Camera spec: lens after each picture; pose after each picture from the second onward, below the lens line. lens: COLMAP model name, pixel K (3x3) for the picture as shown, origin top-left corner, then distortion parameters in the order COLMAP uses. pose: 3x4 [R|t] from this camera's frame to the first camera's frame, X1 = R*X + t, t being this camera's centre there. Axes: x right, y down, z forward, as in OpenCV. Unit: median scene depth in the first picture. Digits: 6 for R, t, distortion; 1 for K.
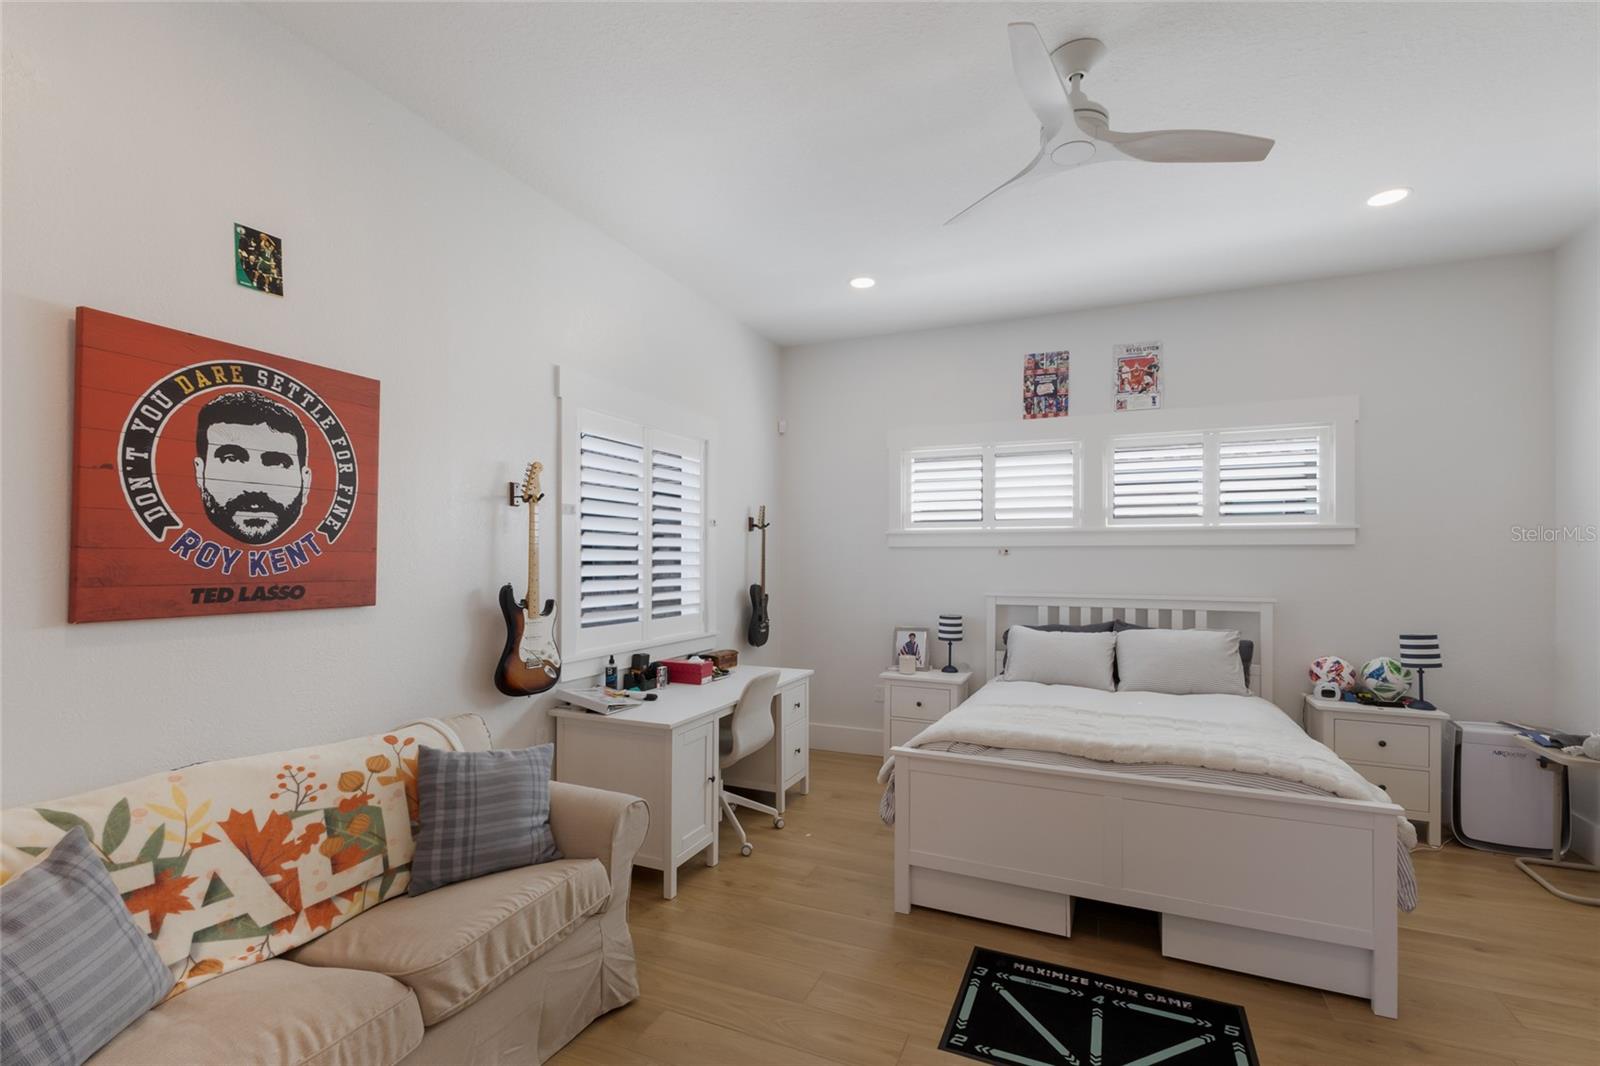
lens RADIAL K [[707.6, 0, 814.9], [0, 707.6, 544.6], [0, 0, 1]] dist [0.010994, -0.004603]
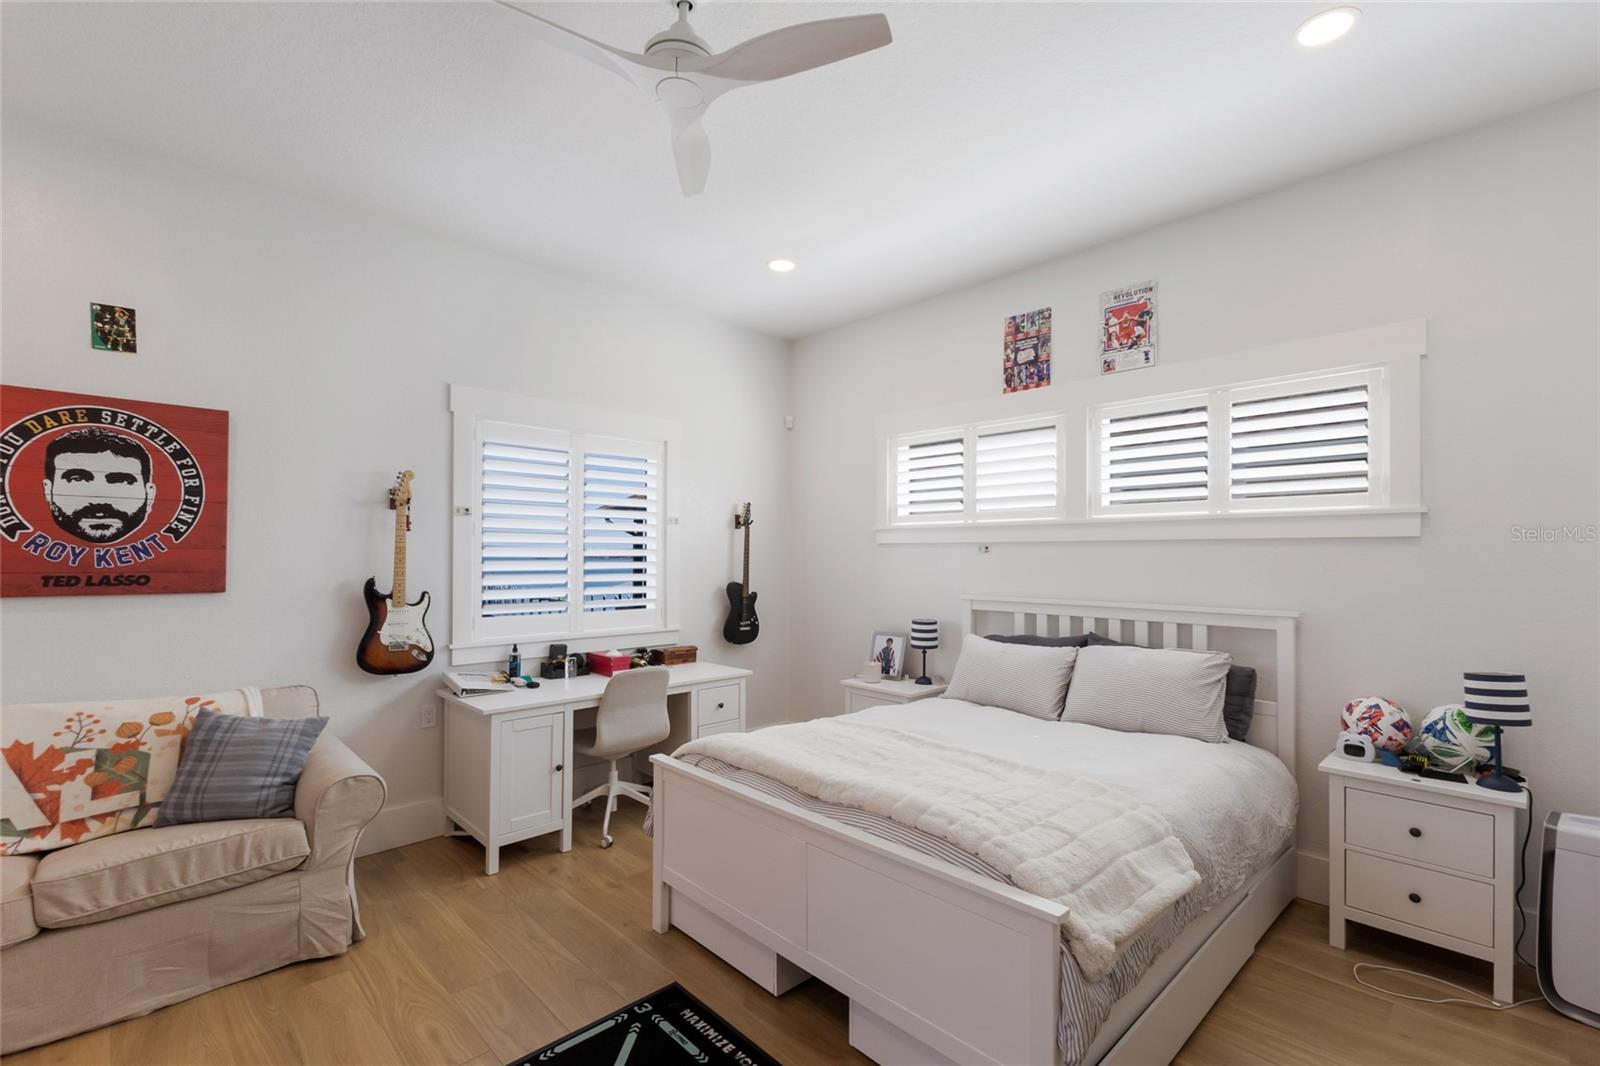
lens RADIAL K [[707.6, 0, 810.0], [0, 707.6, 538.2], [0, 0, 1]] dist [0.010994, -0.004603]
pose [[0.924417, -0.007658, -0.381307, 0.617218], [0.004989, 0.999956, -0.007989, 0.004857], [0.381351, 0.005483, 0.924414, 0.185427]]
